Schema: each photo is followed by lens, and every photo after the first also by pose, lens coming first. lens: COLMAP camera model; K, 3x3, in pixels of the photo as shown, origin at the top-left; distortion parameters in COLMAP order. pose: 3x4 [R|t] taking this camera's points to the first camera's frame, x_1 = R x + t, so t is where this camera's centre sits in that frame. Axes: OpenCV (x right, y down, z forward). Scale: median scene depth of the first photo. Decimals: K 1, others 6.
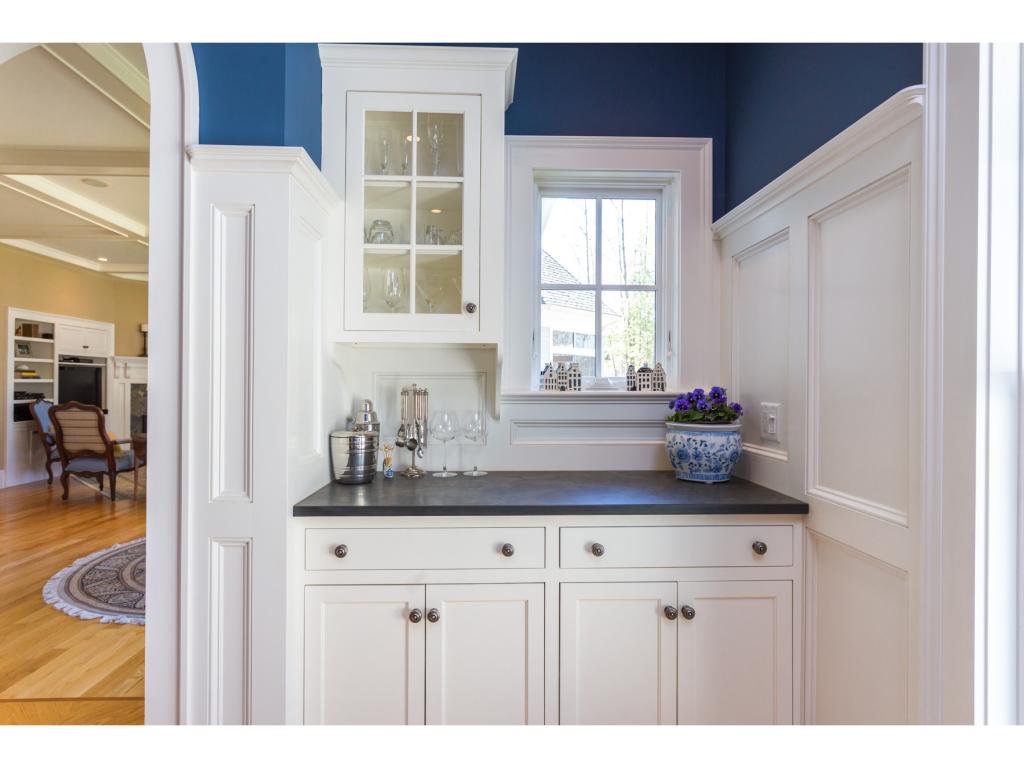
lens RADIAL K [[550.6, 0, 507.8], [0, 550.6, 381.1], [0, 0, 1]] dist [0.000334, -0.000977]
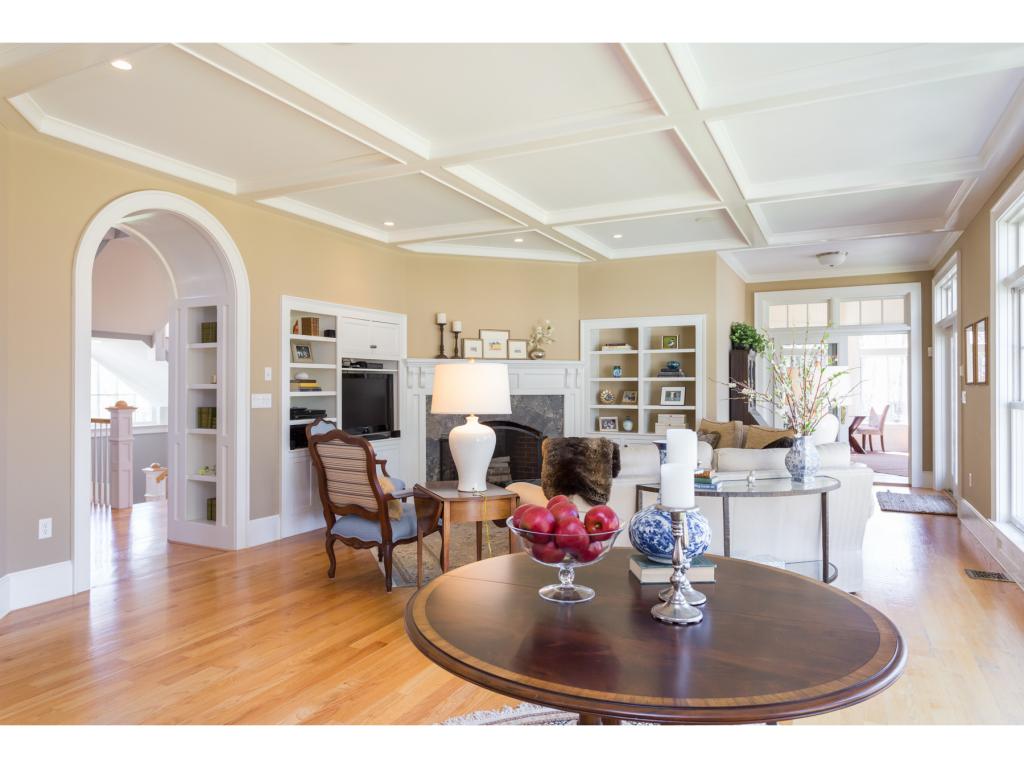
lens RADIAL K [[686.3, 0, 510.9], [0, 686.3, 384.7], [0, 0, 1]] dist [0.012680, 0.001727]
pose [[0.874908, -0.005906, -0.484253, -0.176159], [0.006586, 0.999978, -0.000297, -0.010653], [0.484245, -0.002930, 0.874928, 0.313206]]
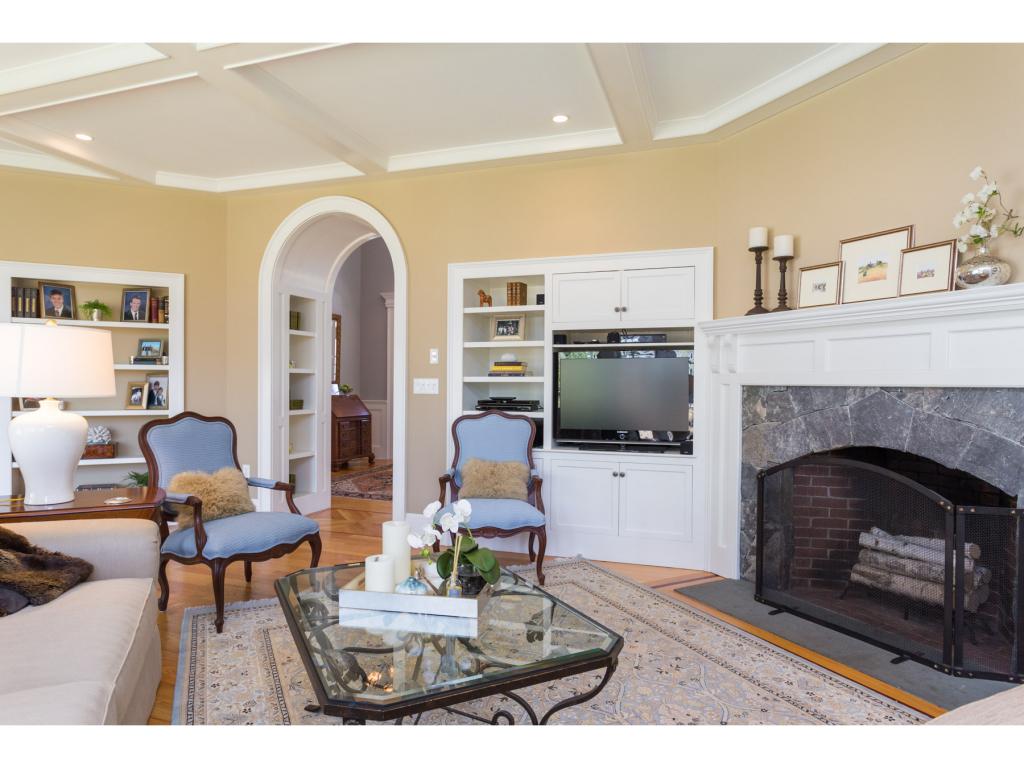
lens RADIAL K [[635.3, 0, 506.7], [0, 635.3, 385.6], [0, 0, 1]] dist [-0.000927, 0.000814]
pose [[-0.389742, -0.003241, -0.920918, -0.236183], [-0.002332, 0.999994, -0.002532, 0.007421], [0.920921, 0.001161, -0.389747, 1.249656]]
